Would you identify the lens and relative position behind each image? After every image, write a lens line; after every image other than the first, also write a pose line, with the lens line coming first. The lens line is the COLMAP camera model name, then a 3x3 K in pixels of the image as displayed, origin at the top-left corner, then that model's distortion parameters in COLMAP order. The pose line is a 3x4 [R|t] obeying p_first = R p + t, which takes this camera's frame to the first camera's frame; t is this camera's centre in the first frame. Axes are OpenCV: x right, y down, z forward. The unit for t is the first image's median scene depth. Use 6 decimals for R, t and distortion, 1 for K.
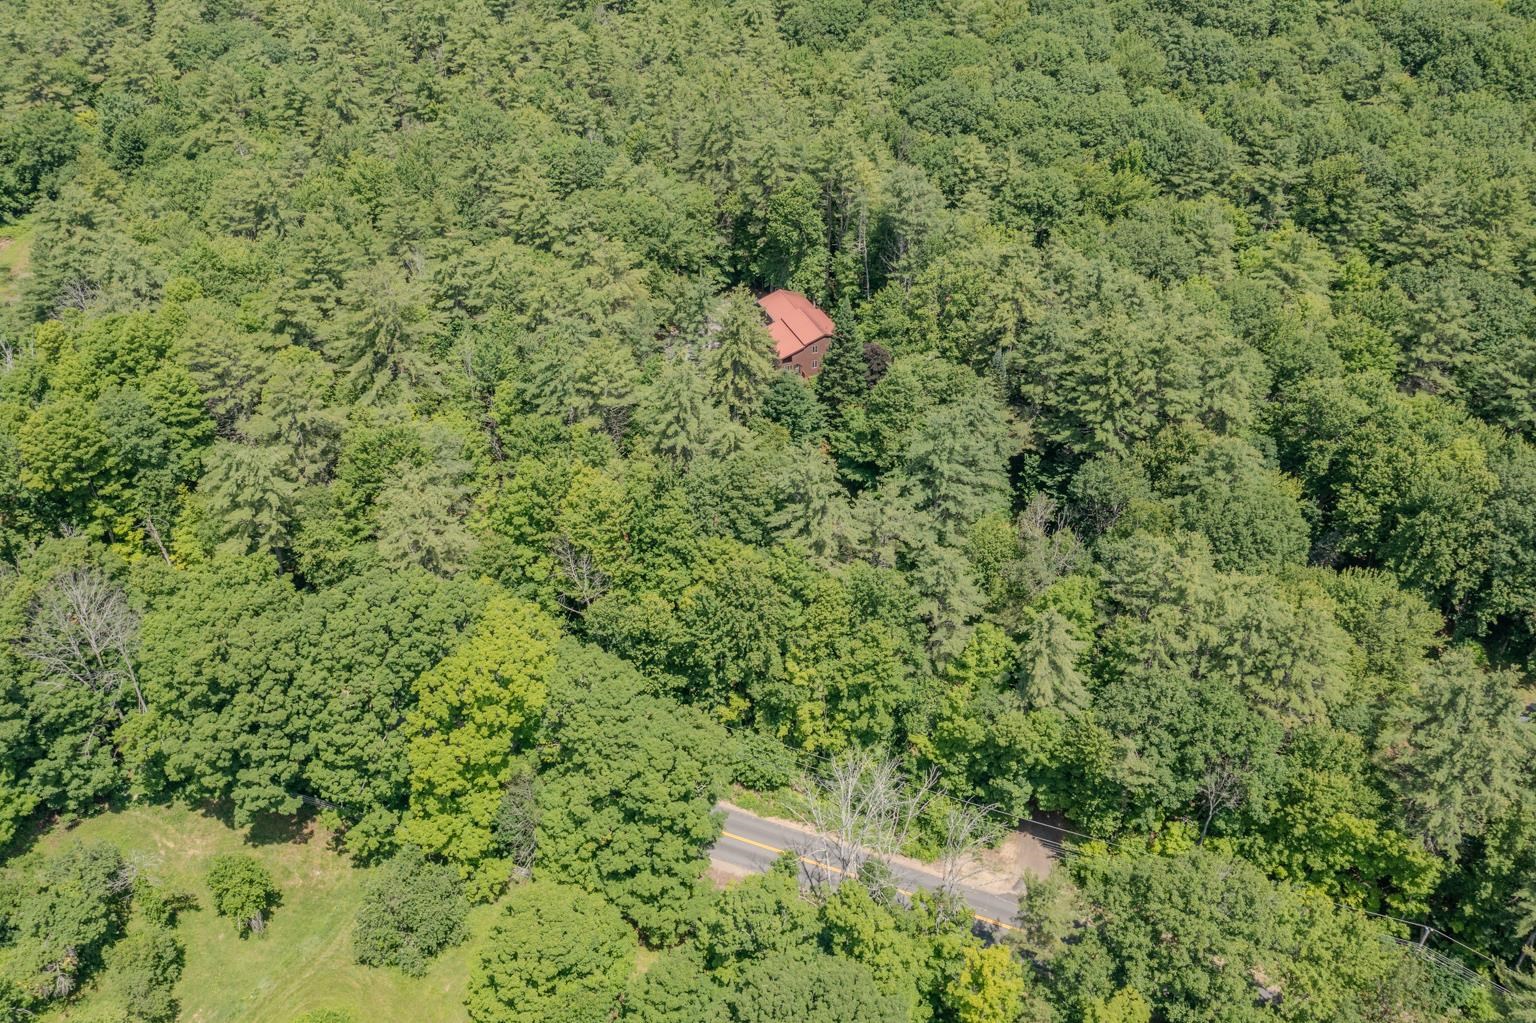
lens RADIAL K [[1182.7, 0, 768.0], [0, 1182.7, 511.5], [0, 0, 1]] dist [-0.015919, 0.009823]
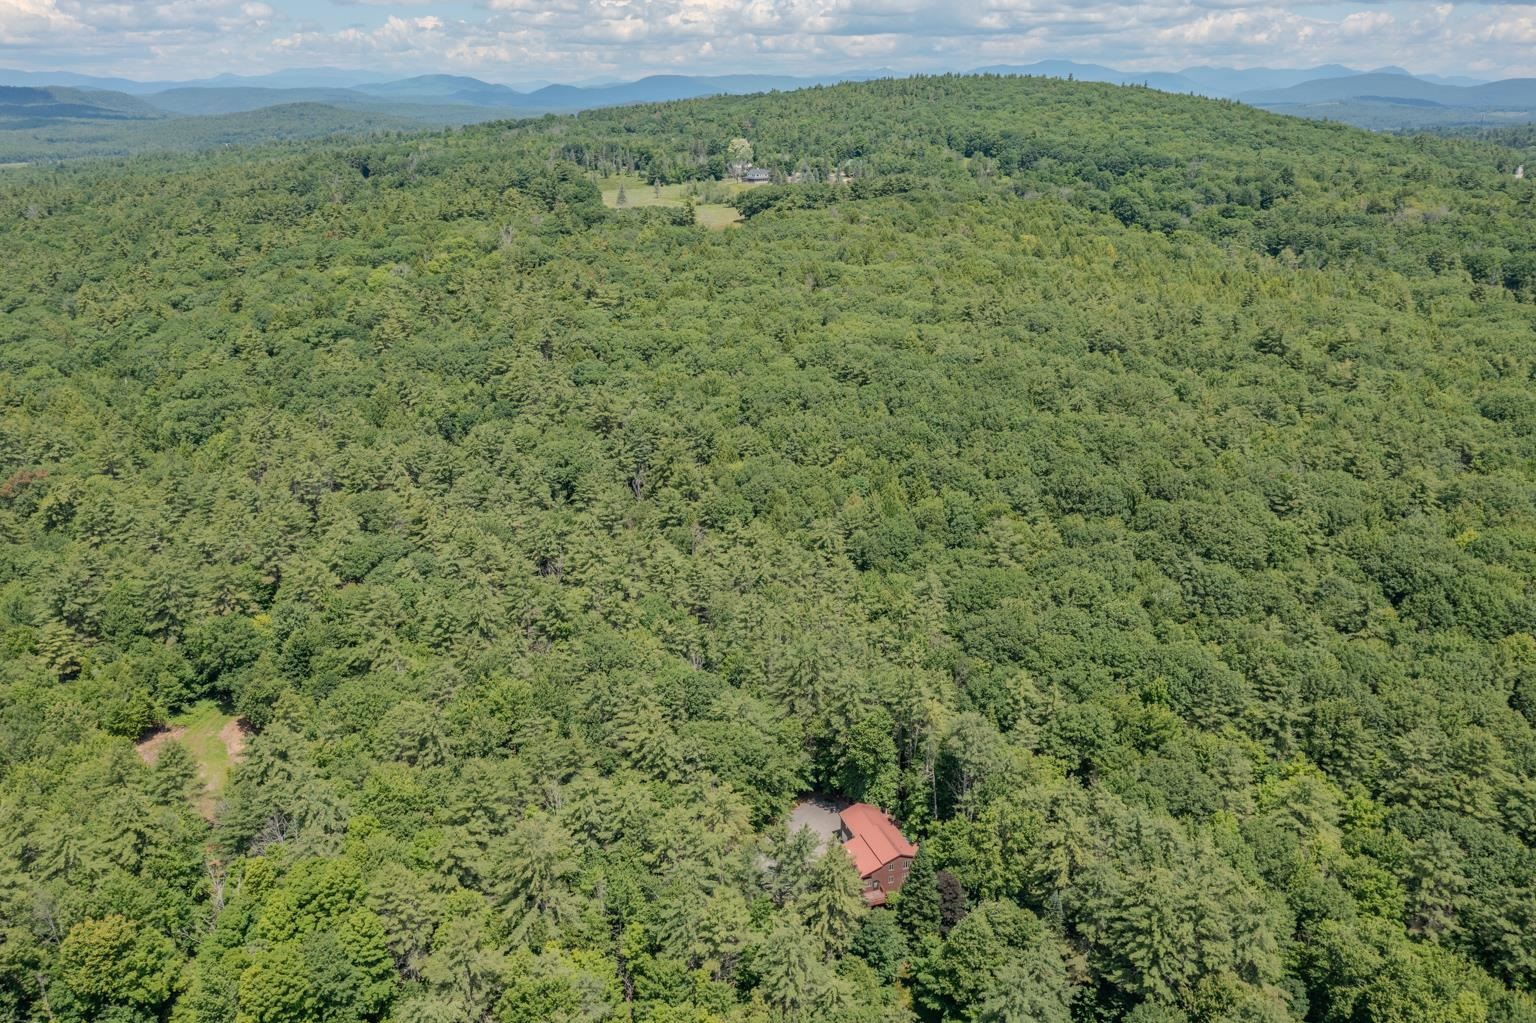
lens RADIAL K [[1202.2, 0, 768.0], [0, 1202.2, 511.5], [0, 0, 1]] dist [-0.010304, -0.004603]
pose [[0.999655, 0.011431, -0.023655, -0.061020], [-0.017580, 0.960138, -0.278974, -0.154146], [0.019523, 0.279293, 0.960007, -0.232930]]
